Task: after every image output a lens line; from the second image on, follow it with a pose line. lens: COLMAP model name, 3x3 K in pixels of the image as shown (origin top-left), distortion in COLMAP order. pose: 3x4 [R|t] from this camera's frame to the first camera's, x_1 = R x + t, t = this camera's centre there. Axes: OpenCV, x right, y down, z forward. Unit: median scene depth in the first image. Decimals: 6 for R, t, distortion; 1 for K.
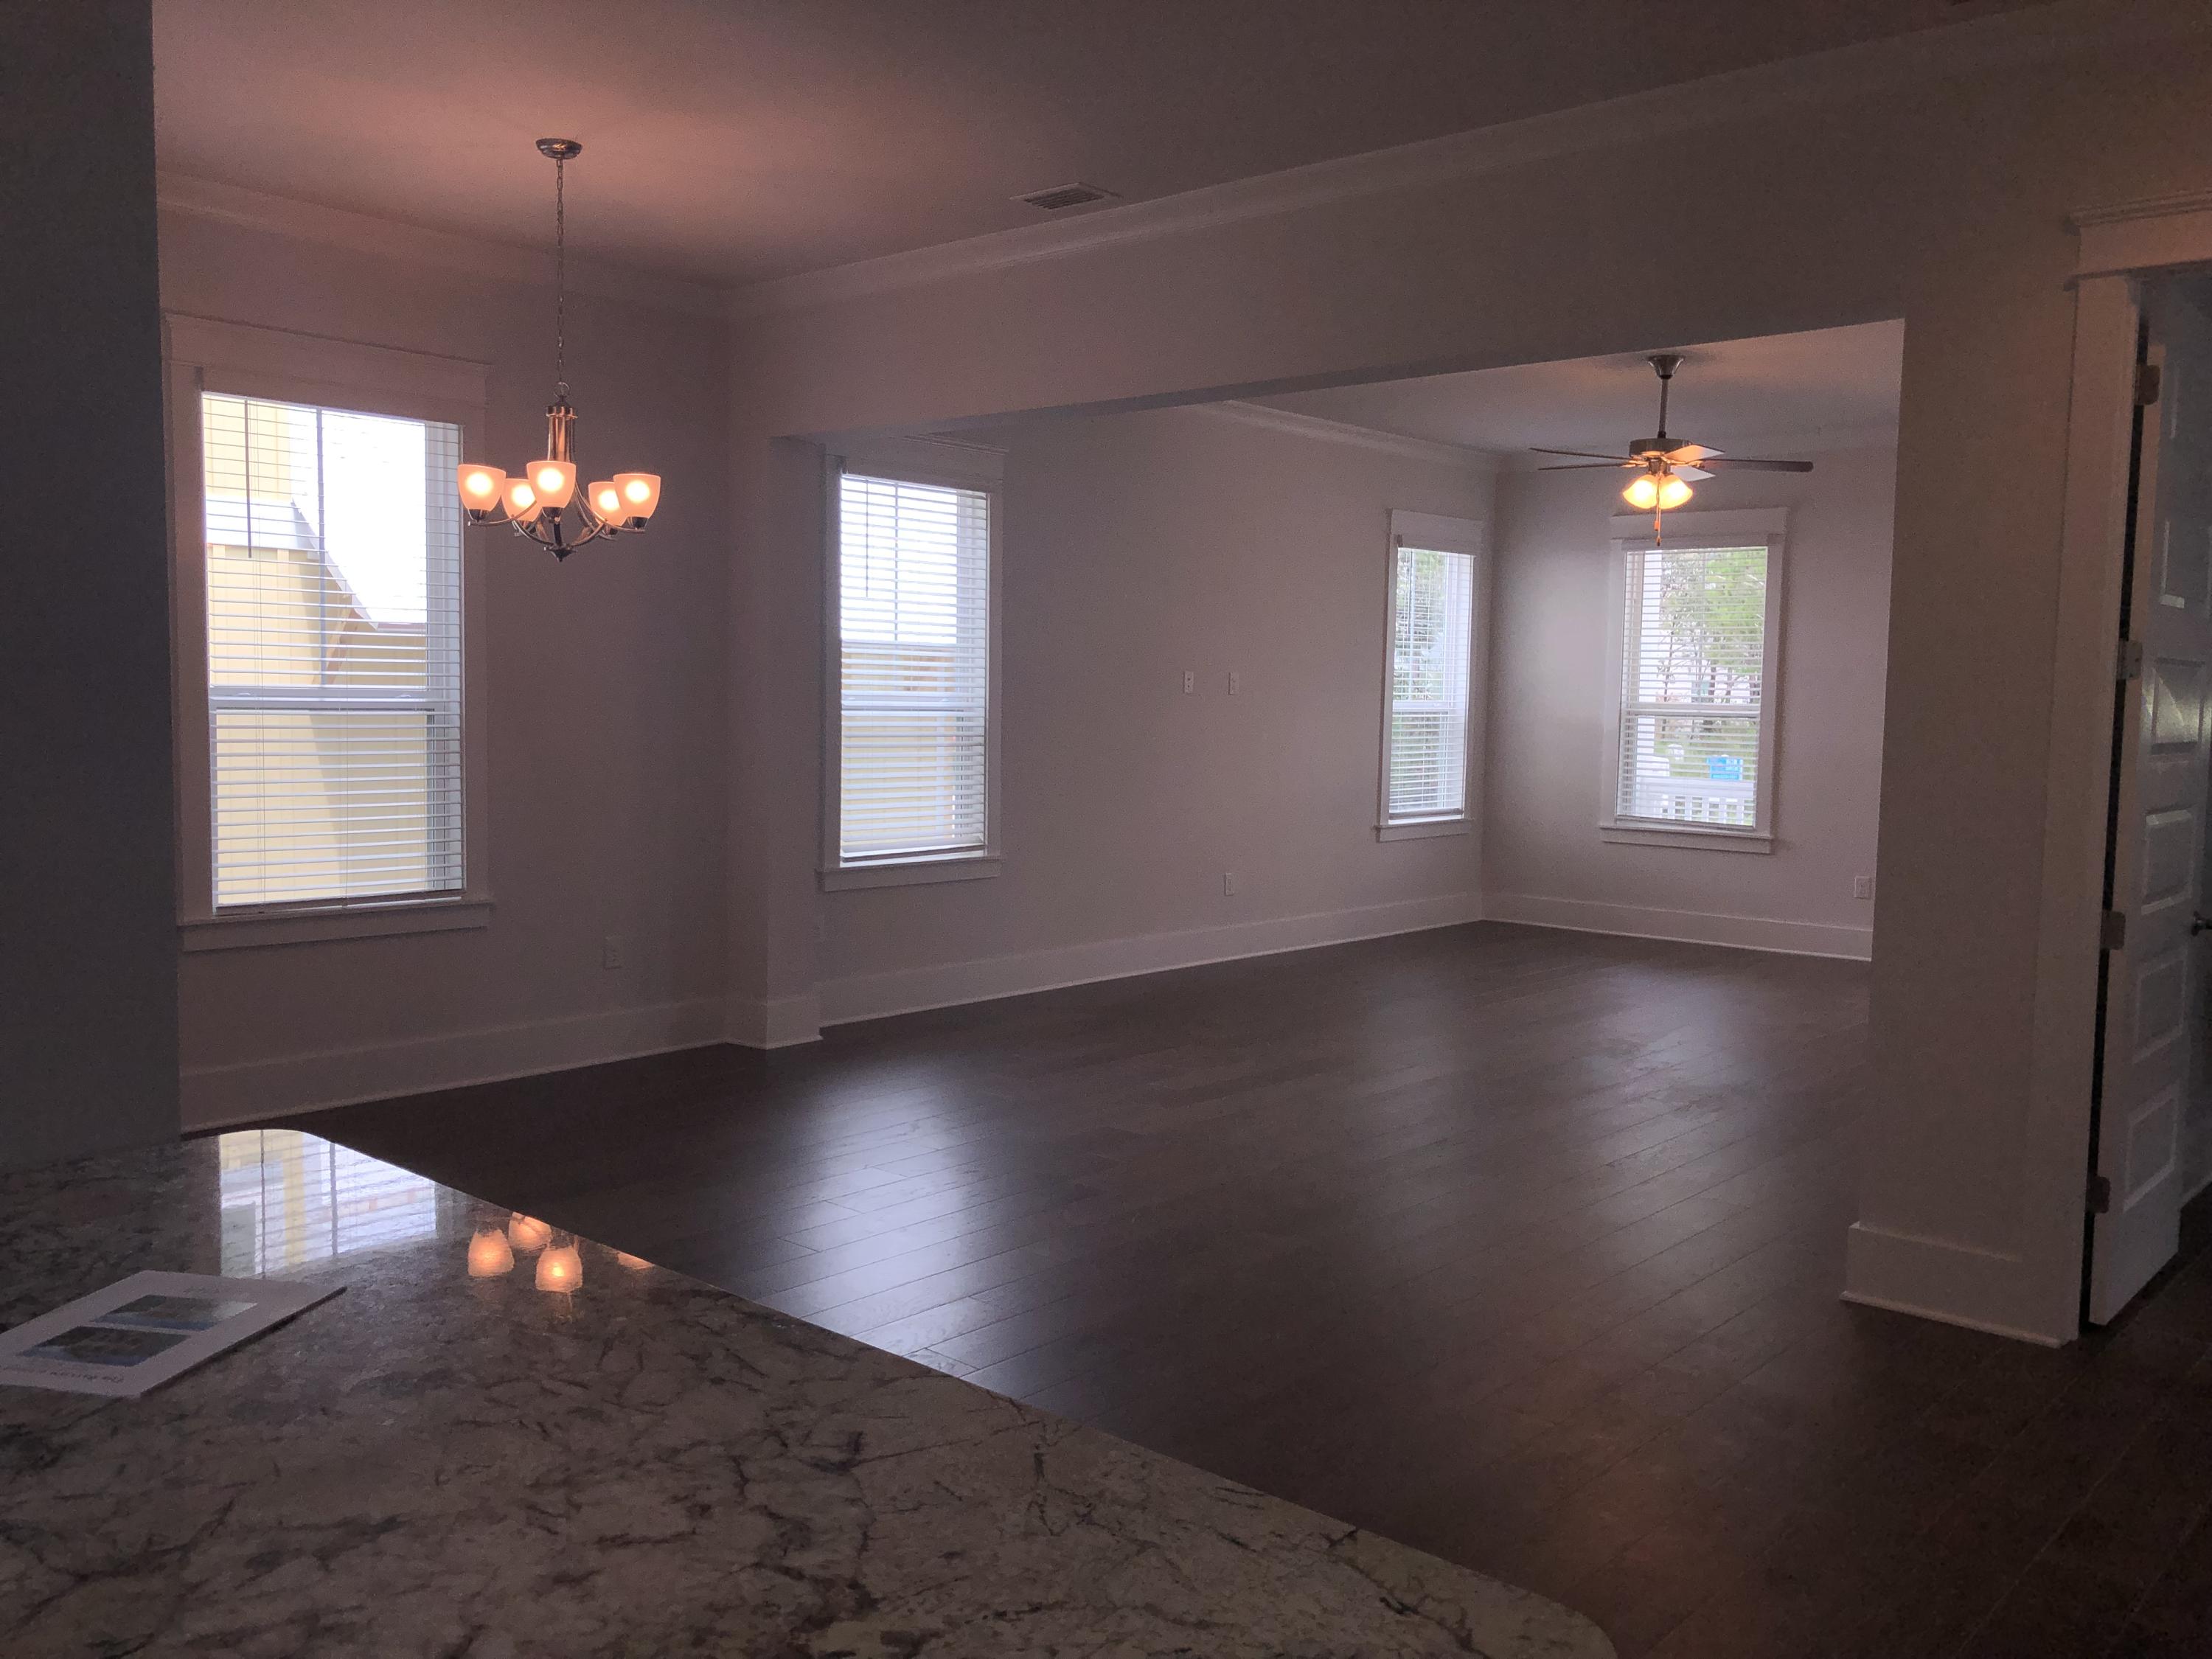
lens RADIAL K [[1812.1, 0, 1101.0], [0, 1812.1, 832.0], [0, 0, 1]] dist [0.009757, 0.013302]
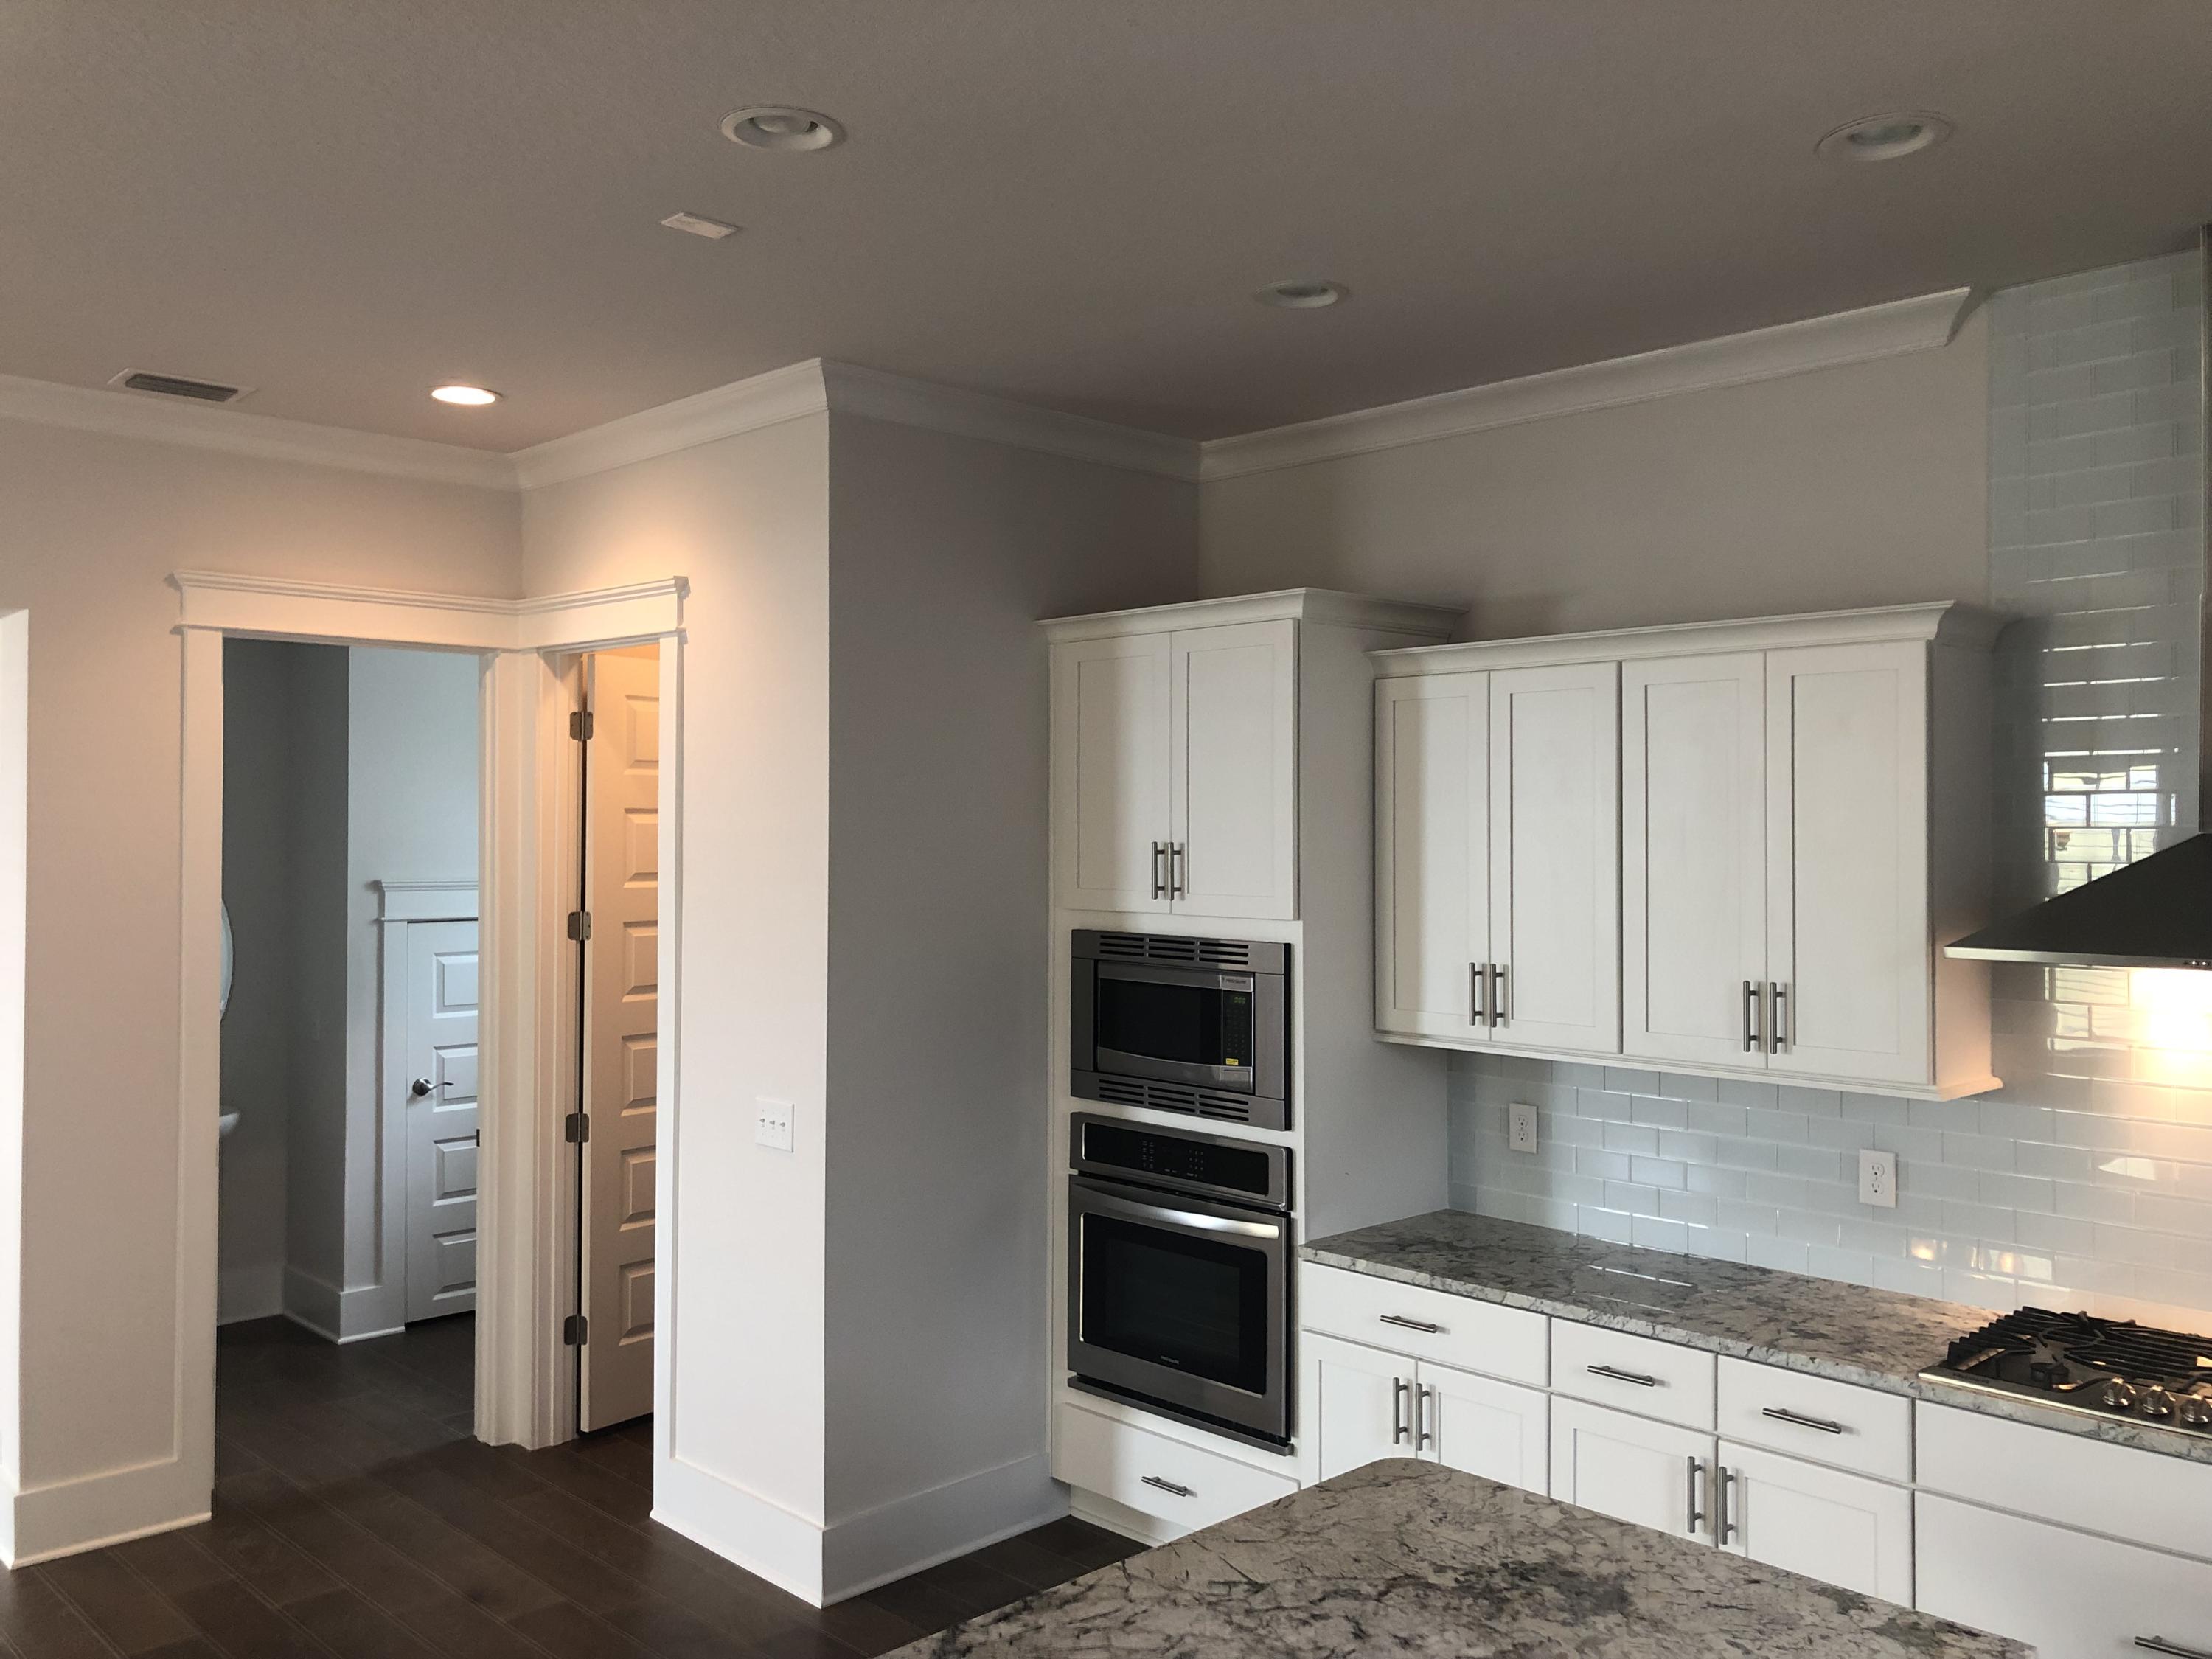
lens RADIAL K [[1812.1, 0, 1094.0], [0, 1812.1, 835.9], [0, 0, 1]] dist [0.009757, 0.013302]
pose [[0.076391, -0.017740, 0.996920, -1.956840], [0.074570, 0.997143, 0.012030, -0.422908], [-0.994285, 0.073422, 0.077496, 0.993163]]
